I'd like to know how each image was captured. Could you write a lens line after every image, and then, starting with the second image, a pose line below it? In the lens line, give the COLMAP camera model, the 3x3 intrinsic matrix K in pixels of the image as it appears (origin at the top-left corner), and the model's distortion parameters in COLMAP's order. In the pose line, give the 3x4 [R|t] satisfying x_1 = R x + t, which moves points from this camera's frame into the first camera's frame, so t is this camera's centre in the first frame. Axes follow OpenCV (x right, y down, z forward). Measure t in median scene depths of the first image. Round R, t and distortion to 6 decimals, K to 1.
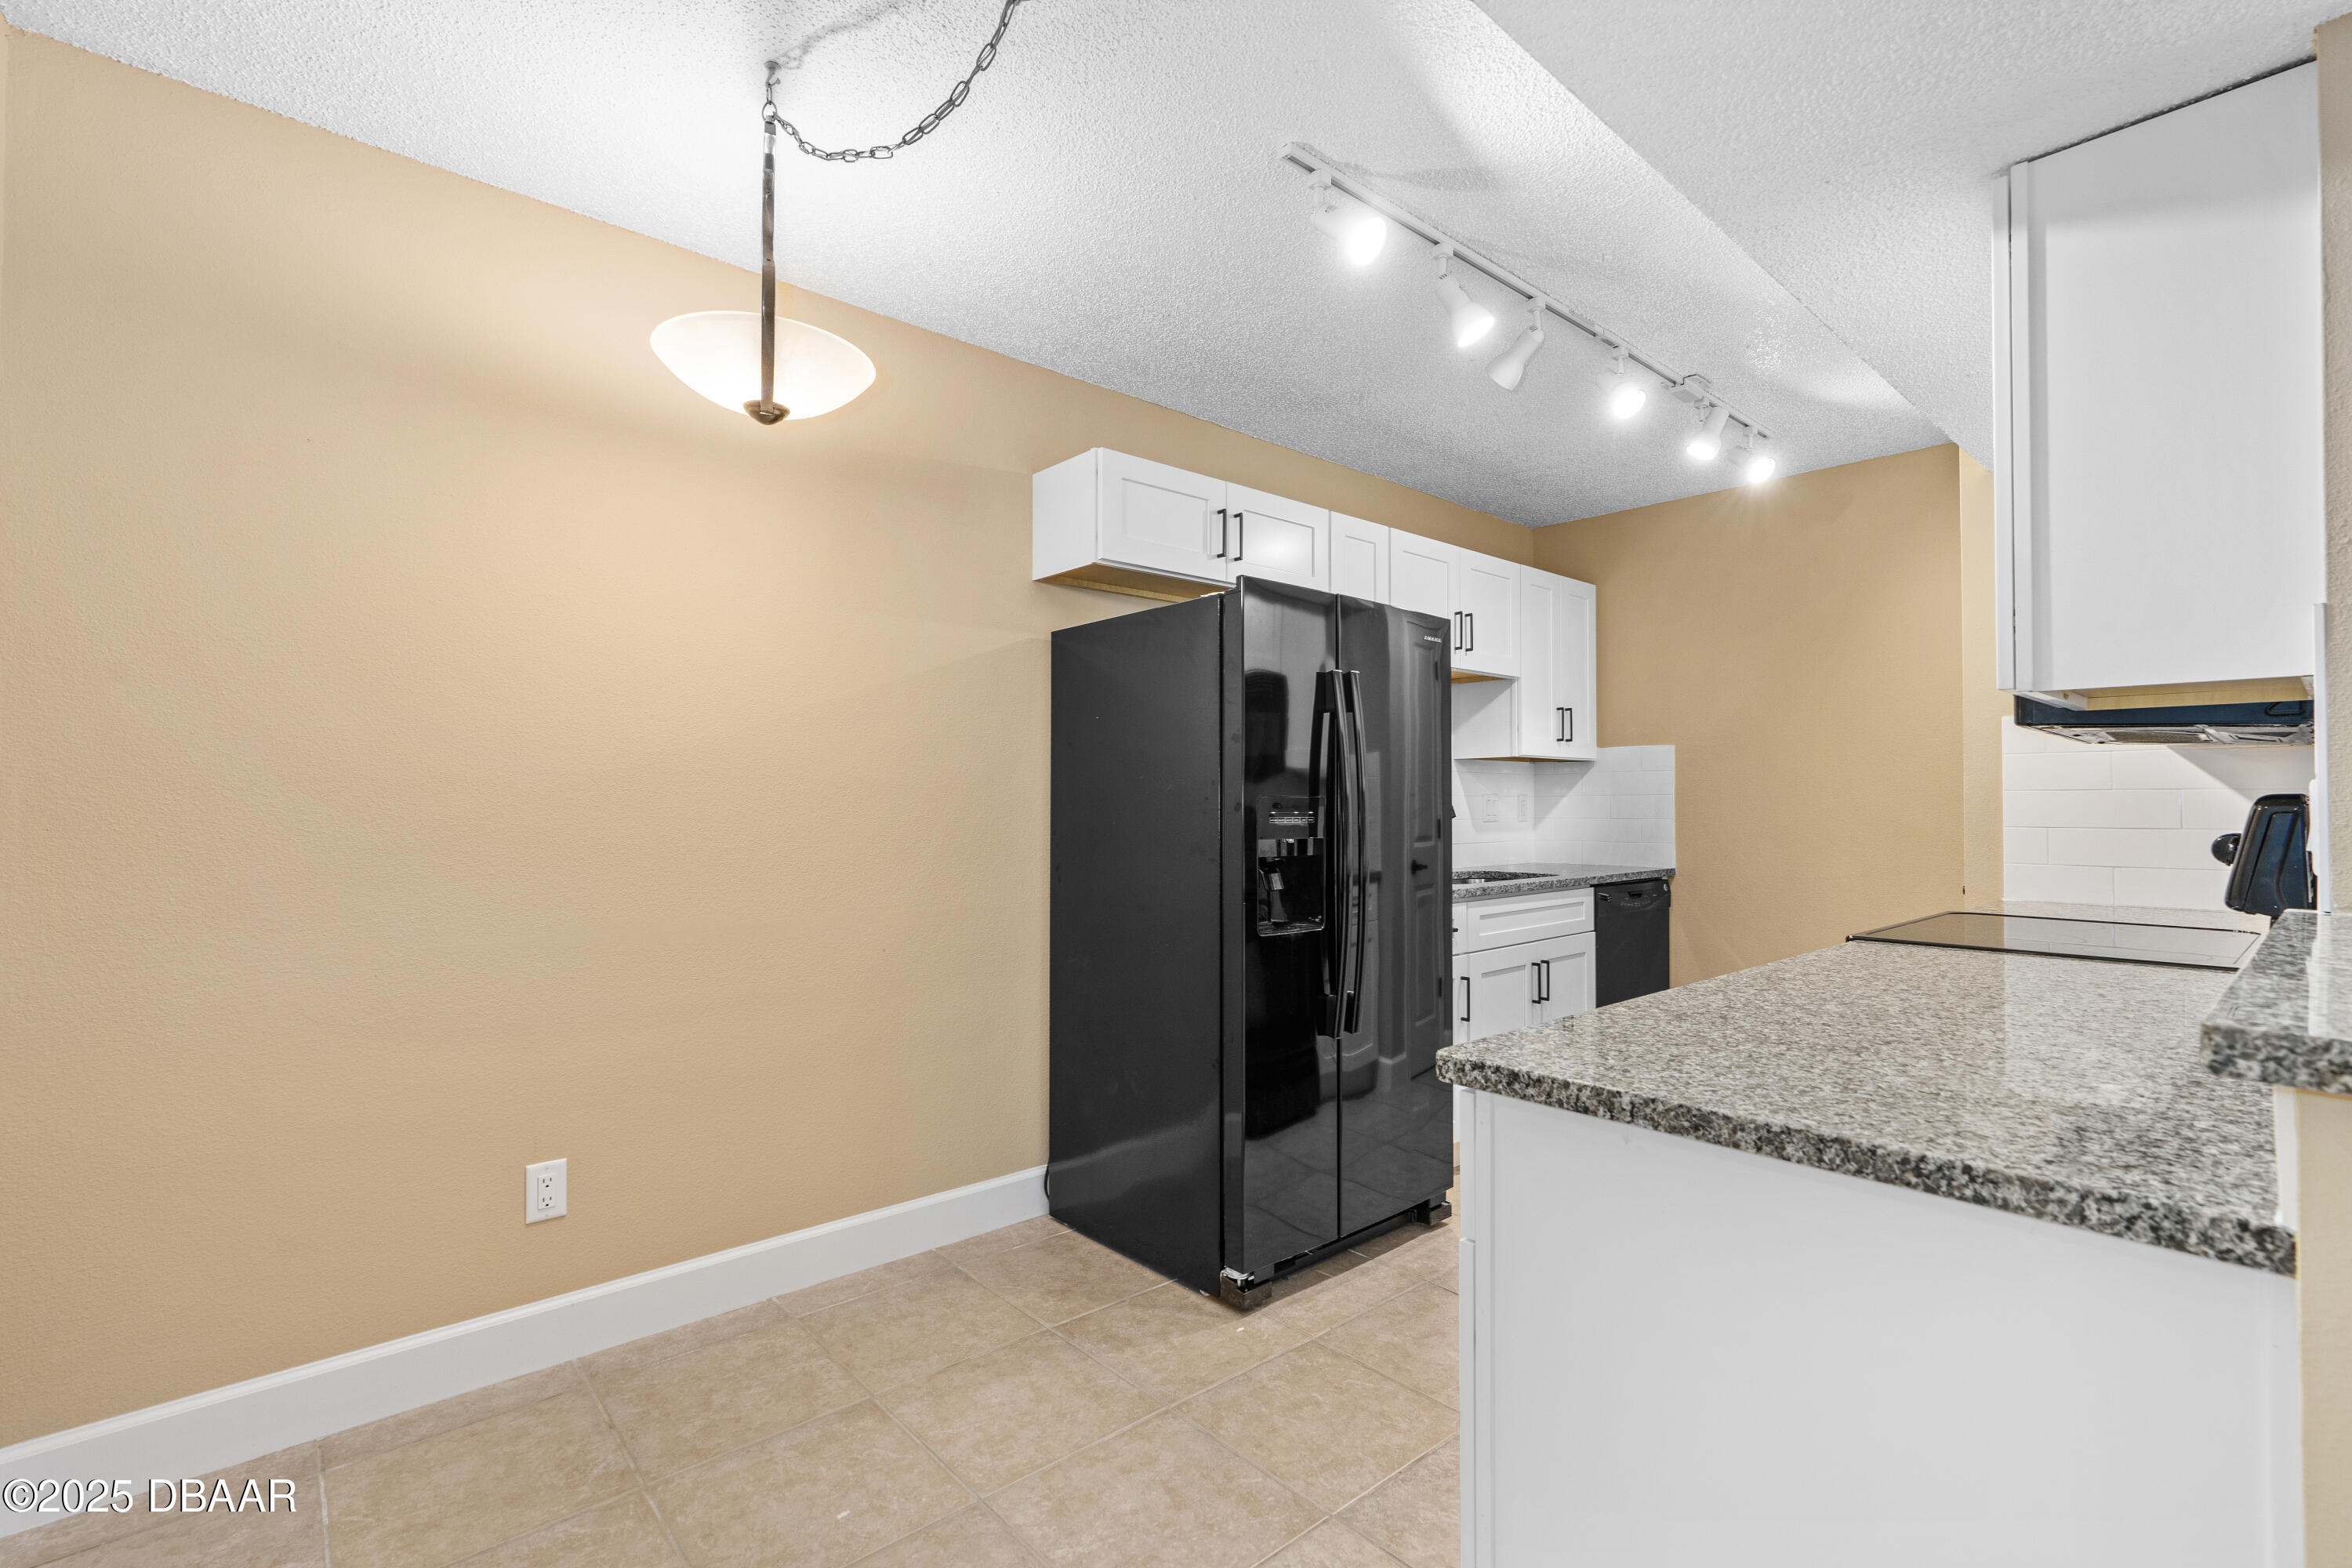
lens RADIAL K [[1068.9, 0, 1196.4], [0, 1068.9, 785.4], [0, 0, 1]] dist [-0.009293, 0.004614]
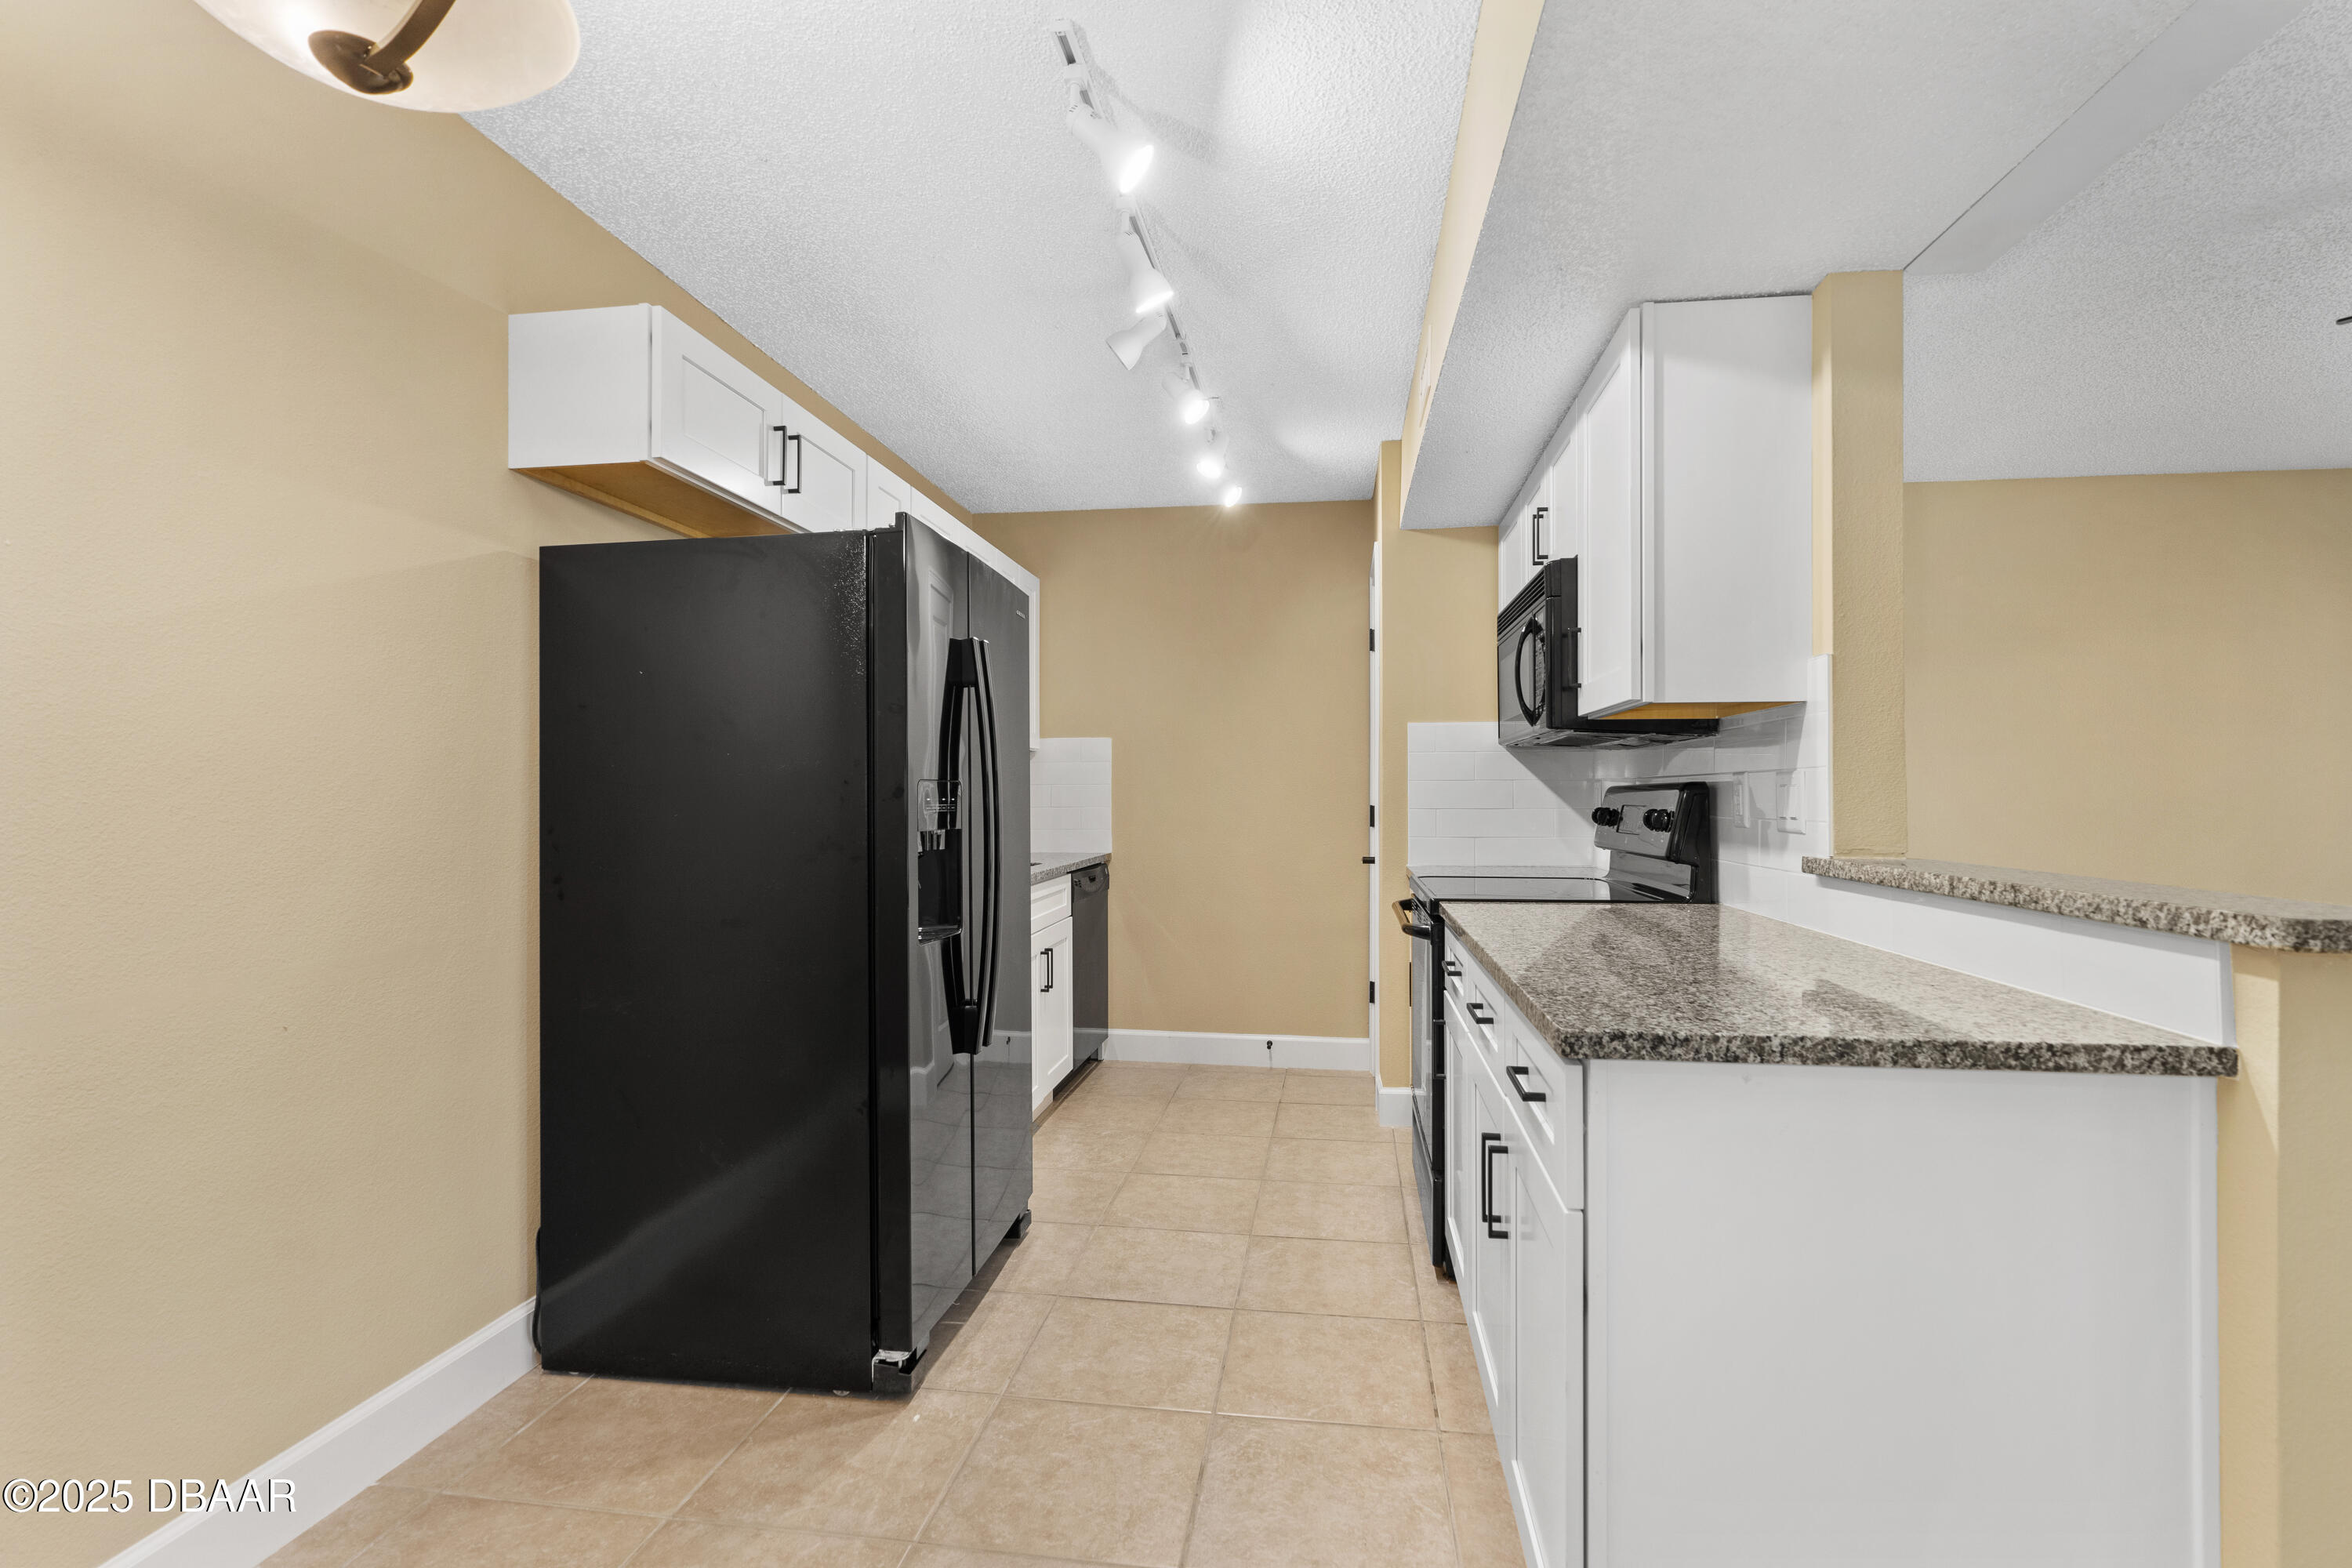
lens RADIAL K [[1068.9, 0, 1188.7], [0, 1068.9, 791.5], [0, 0, 1]] dist [-0.009293, 0.004614]
pose [[0.759580, 0.000799, 0.650413, -0.715386], [-0.008638, 0.999923, 0.008859, 0.022347], [-0.650357, -0.012347, 0.759529, 0.493460]]
